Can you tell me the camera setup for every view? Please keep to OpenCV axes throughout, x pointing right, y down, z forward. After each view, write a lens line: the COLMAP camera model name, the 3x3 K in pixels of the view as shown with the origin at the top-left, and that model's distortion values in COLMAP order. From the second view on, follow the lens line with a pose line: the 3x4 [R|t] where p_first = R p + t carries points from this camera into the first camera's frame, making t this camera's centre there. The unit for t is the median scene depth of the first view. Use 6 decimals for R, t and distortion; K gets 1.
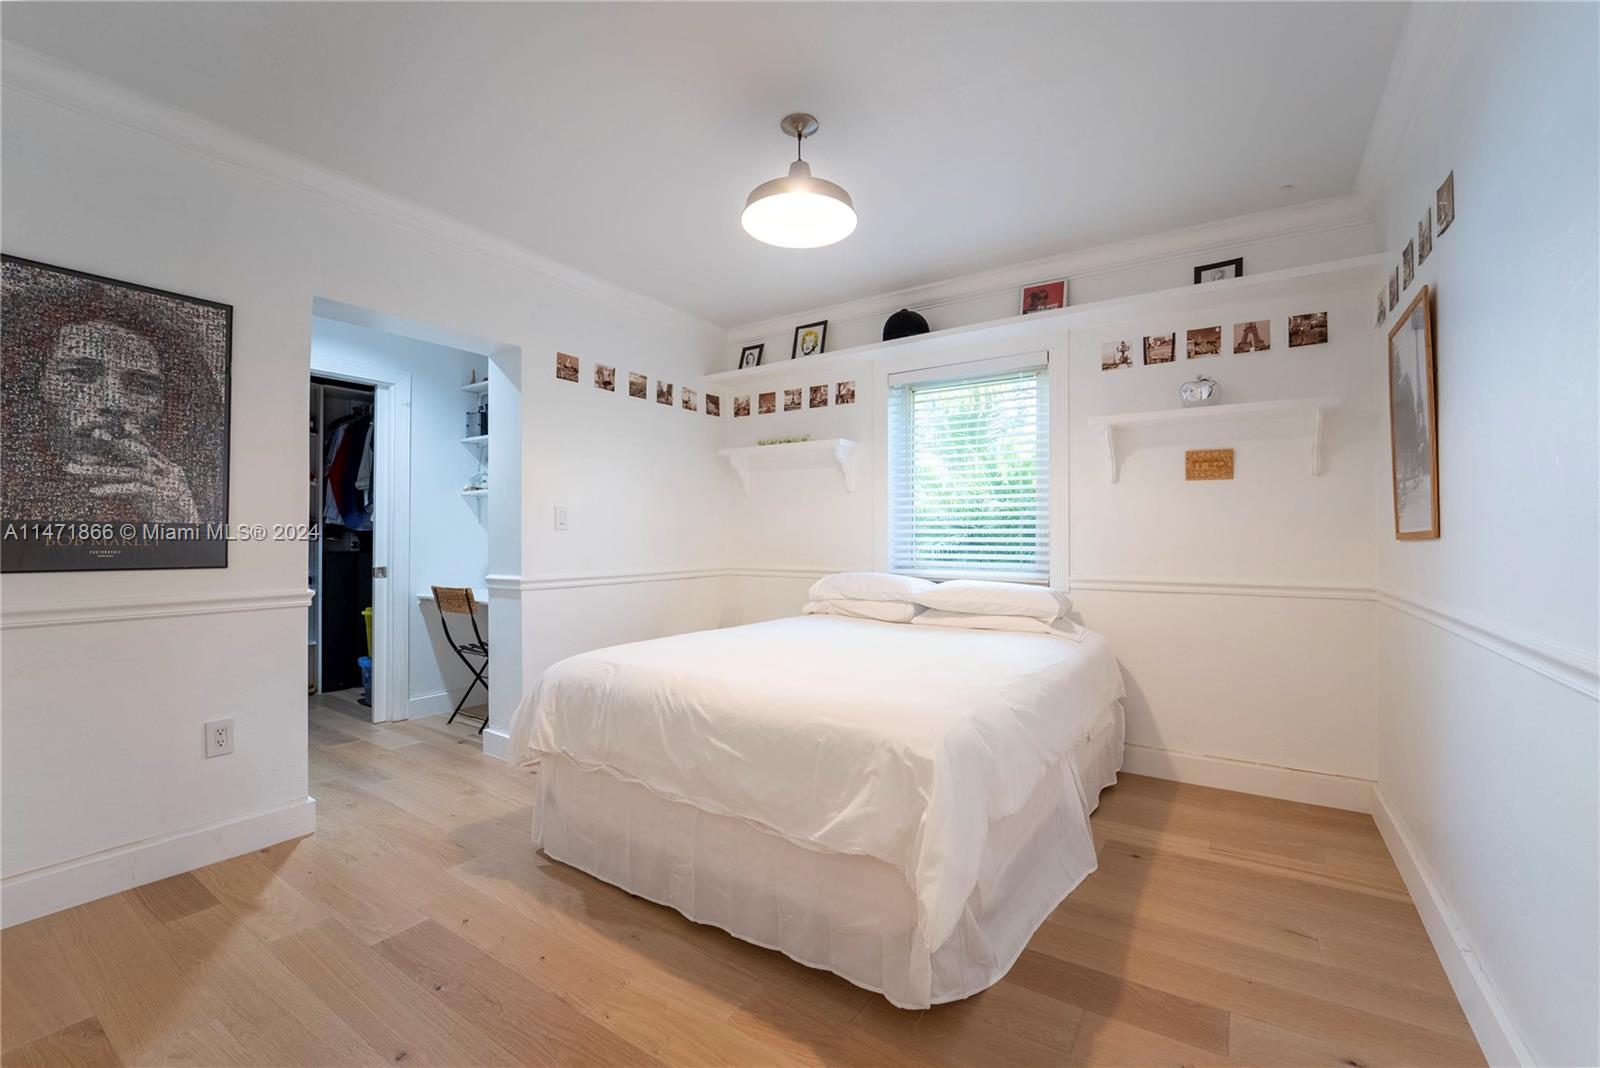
lens RADIAL K [[660.7, 0, 781.5], [0, 660.7, 531.9], [0, 0, 1]] dist [-0.028035, 0.000088]
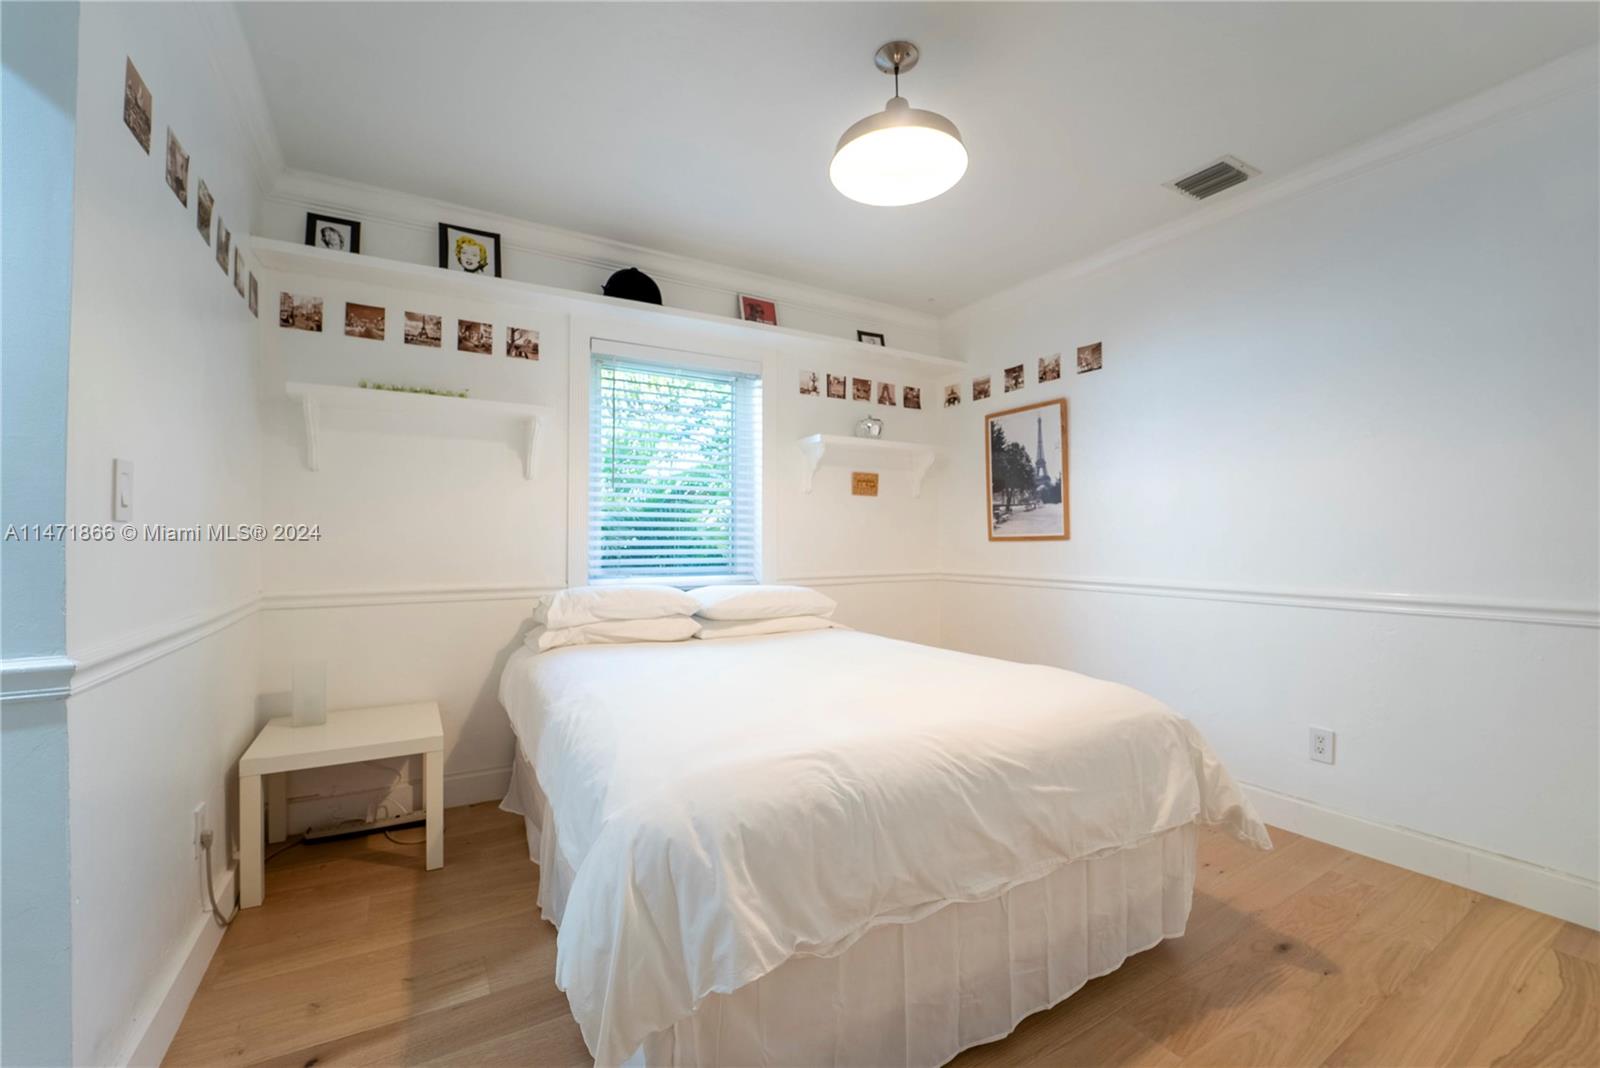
lens RADIAL K [[653.6, 0, 800.0], [0, 653.6, 534.0], [0, 0, 1]] dist [-0.025002, 0.000010]
pose [[0.417686, 0.007762, 0.908558, -0.548520], [-0.005251, 0.999967, -0.006128, 0.004838], [-0.908576, -0.002211, 0.417713, 0.534149]]
